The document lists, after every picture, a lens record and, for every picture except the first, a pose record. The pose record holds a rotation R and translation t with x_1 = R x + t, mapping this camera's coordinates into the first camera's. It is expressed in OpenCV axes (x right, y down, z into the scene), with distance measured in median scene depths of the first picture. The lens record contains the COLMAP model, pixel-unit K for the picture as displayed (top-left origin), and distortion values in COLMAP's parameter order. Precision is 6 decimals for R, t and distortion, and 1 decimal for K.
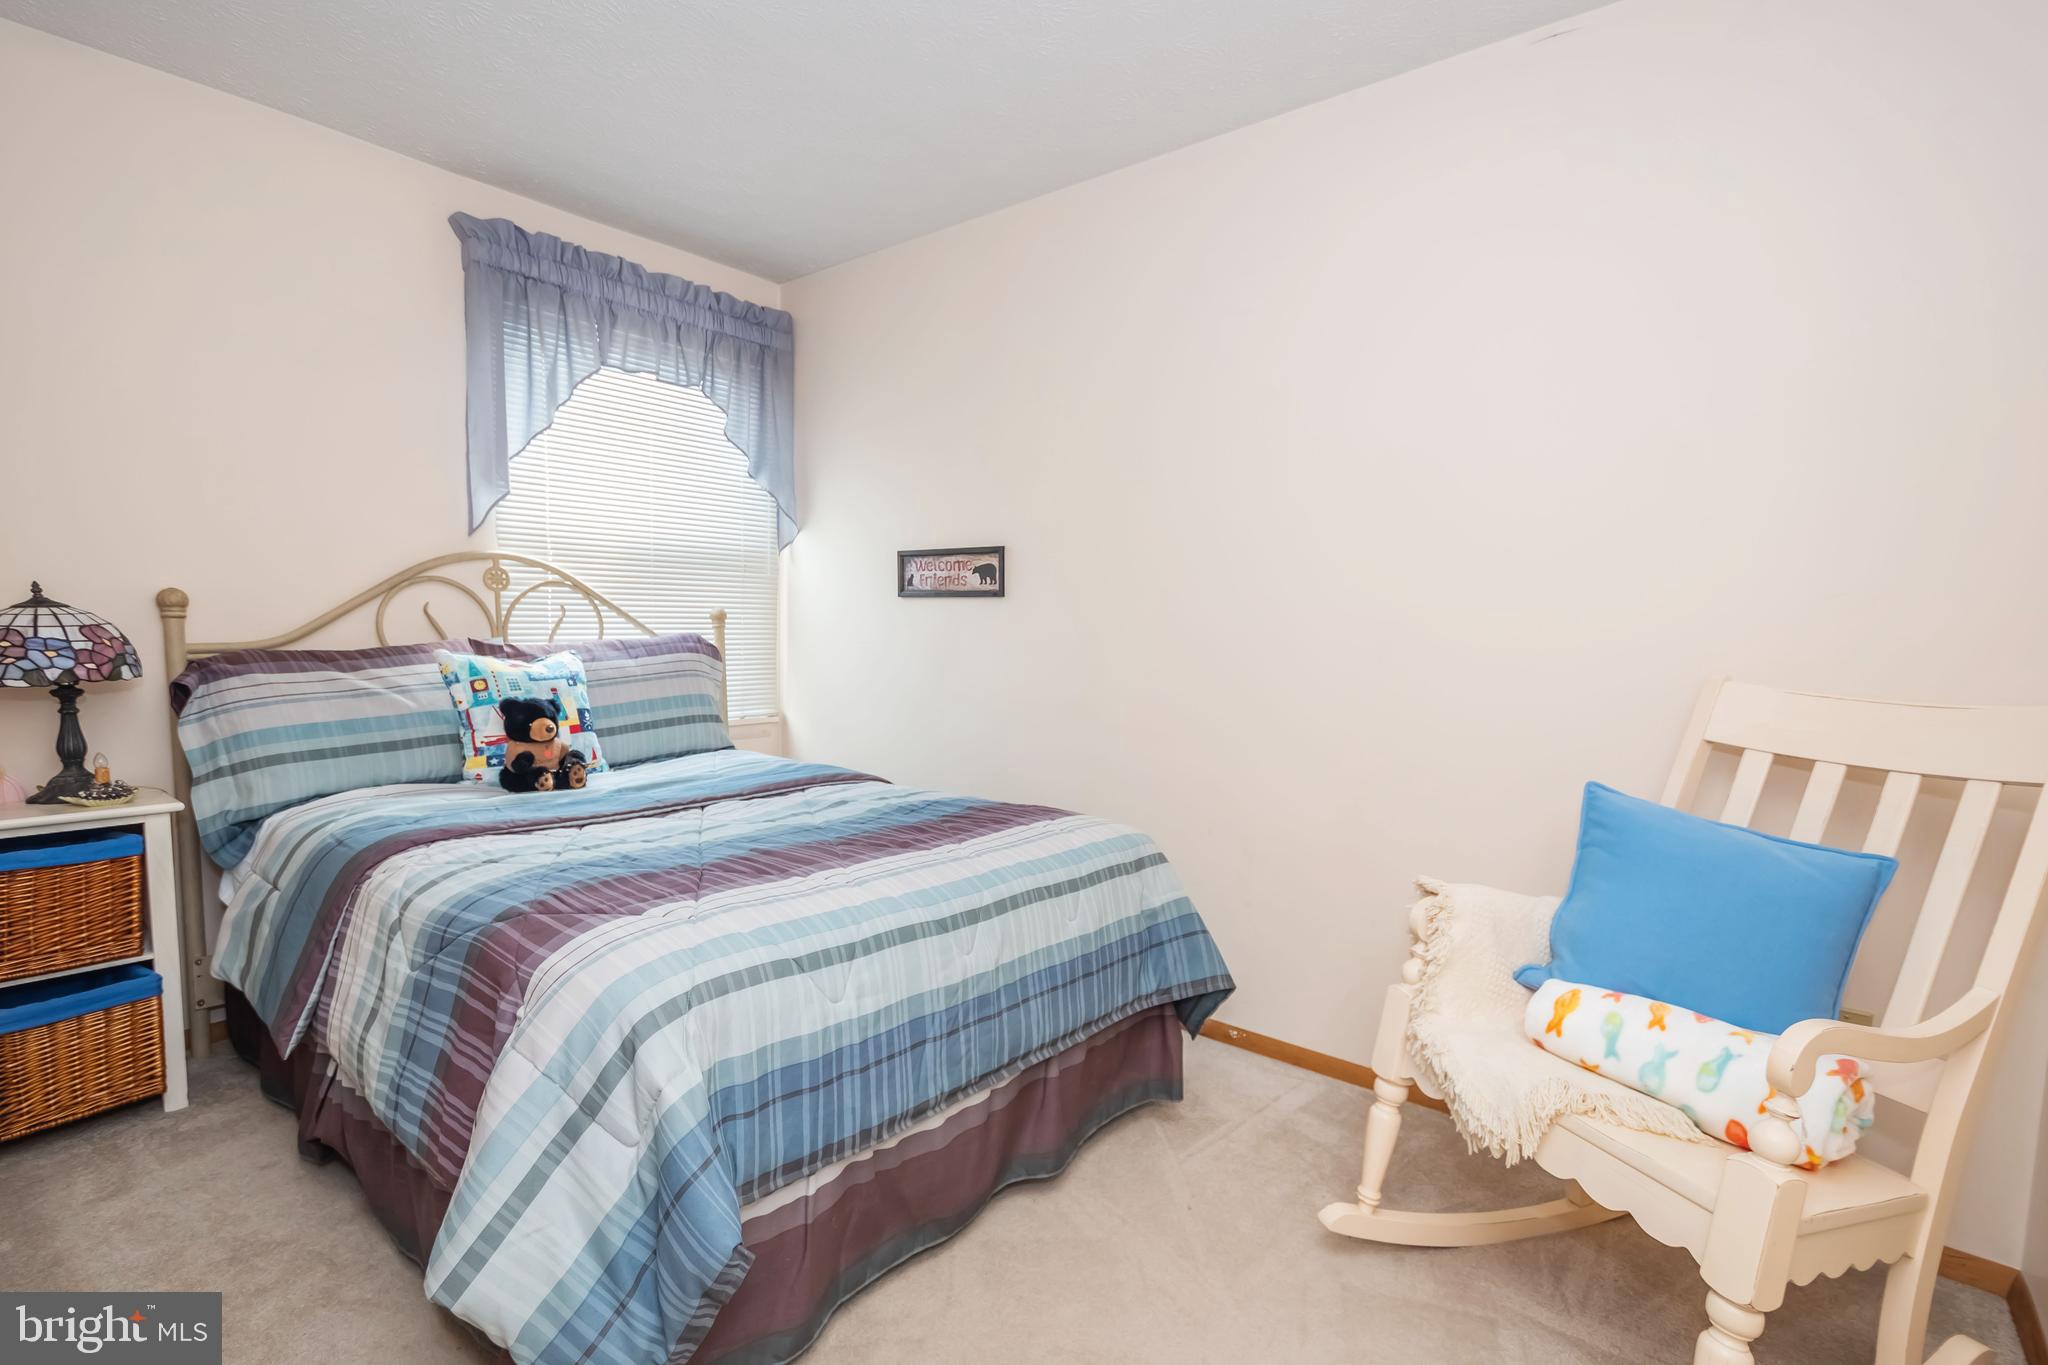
lens RADIAL K [[944.9, 0, 1032.4], [0, 944.9, 617.7], [0, 0, 1]] dist [0.001001, 0.000621]
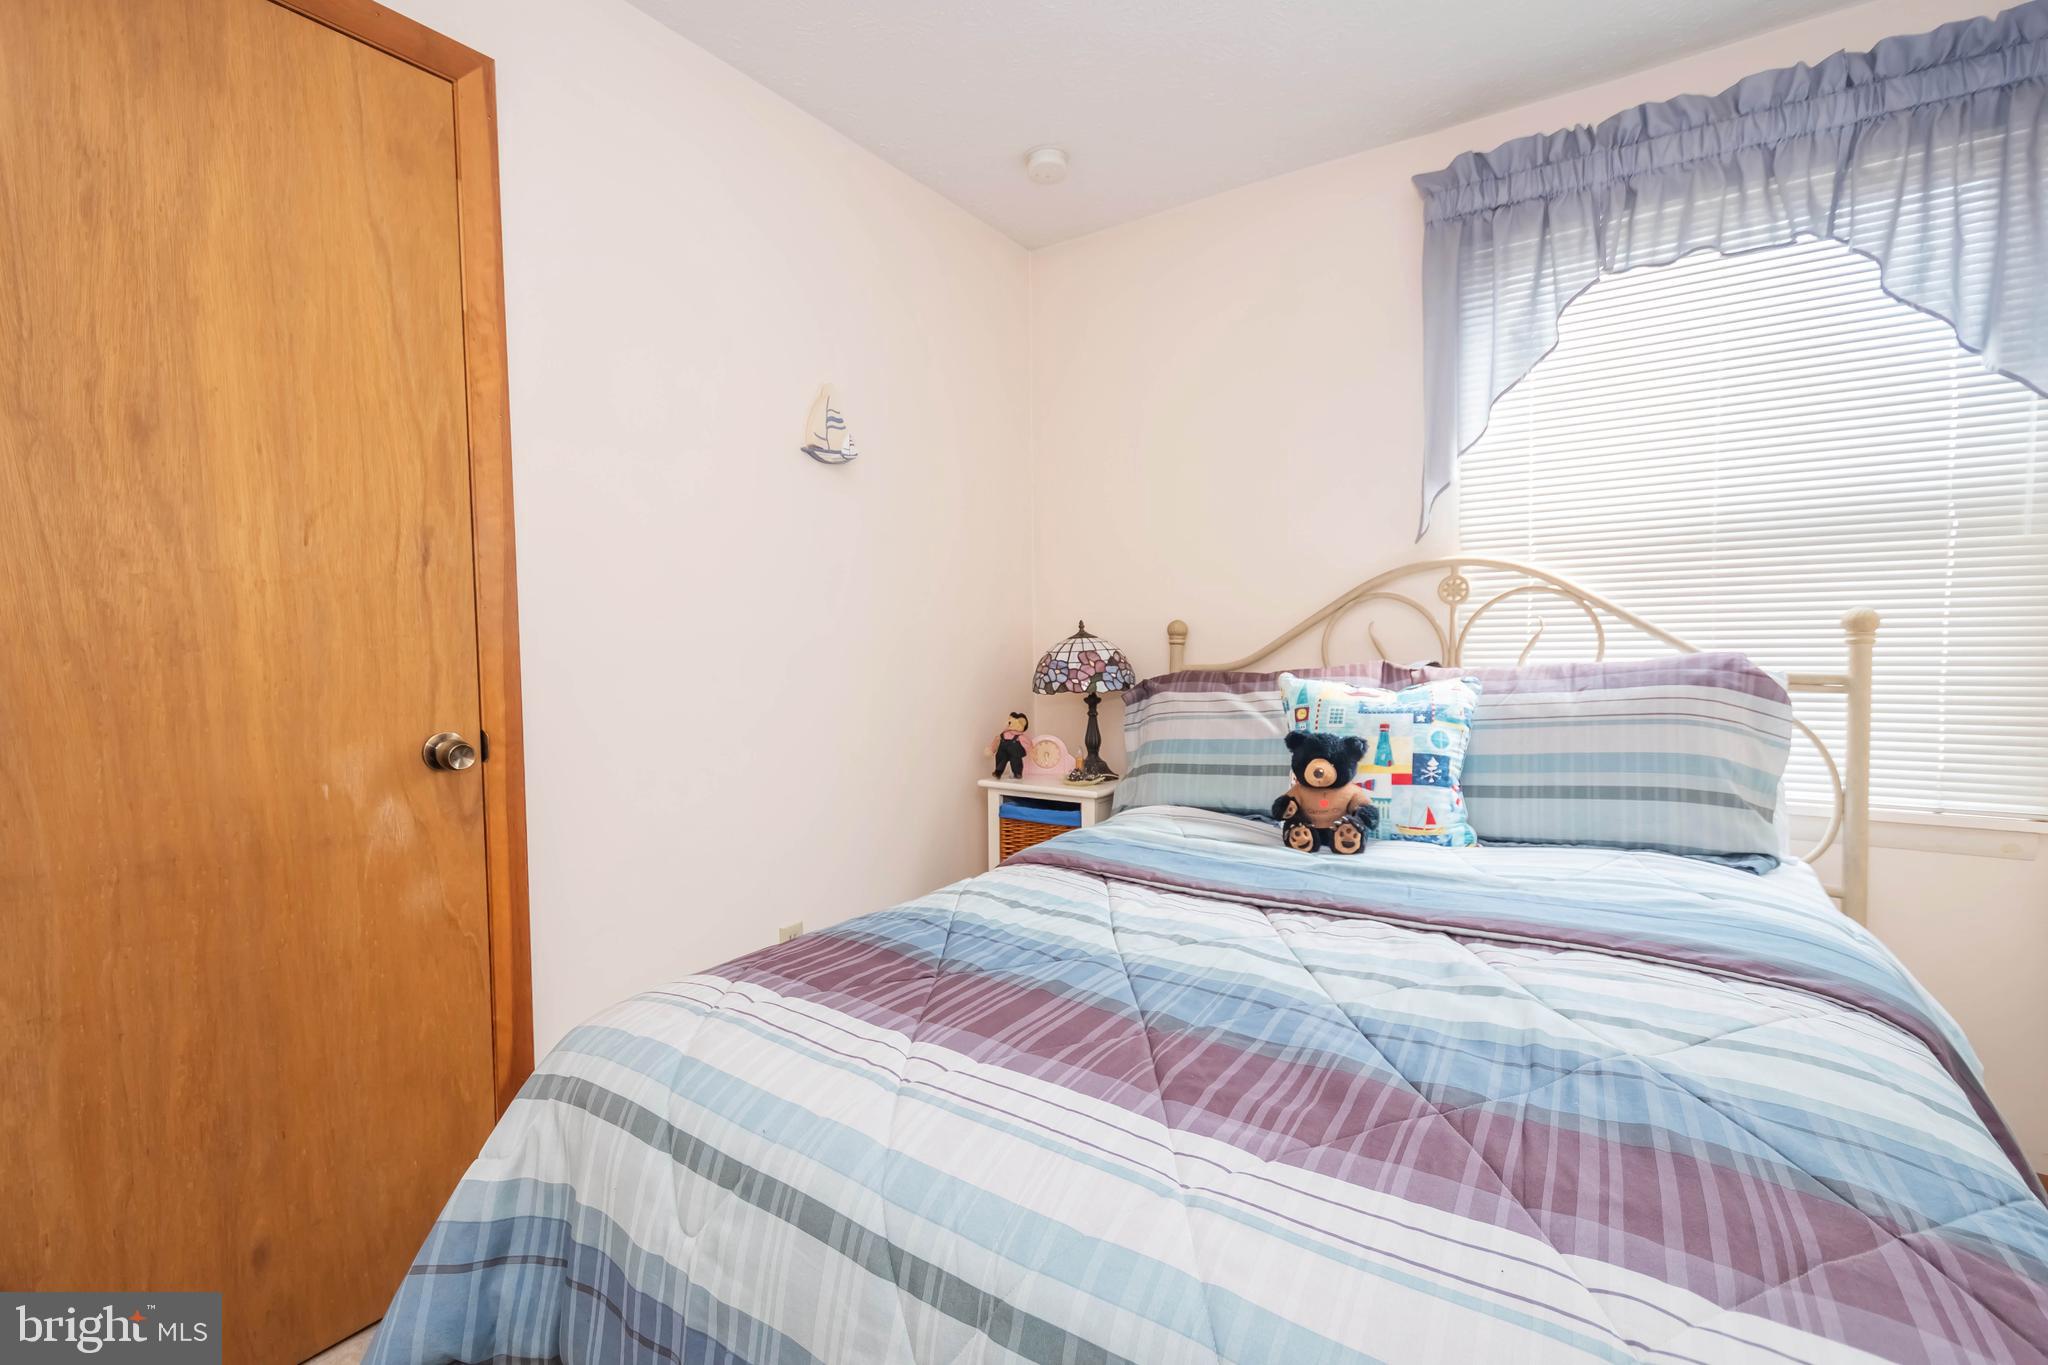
lens RADIAL K [[906.6, 0, 1020.5], [0, 906.6, 648.7], [0, 0, 1]] dist [0.000459, 0.000618]
pose [[0.082886, -0.010405, -0.996505, 0.202602], [0.020877, 0.999744, -0.008702, 0.009873], [0.996340, -0.020083, 0.083082, 0.558323]]
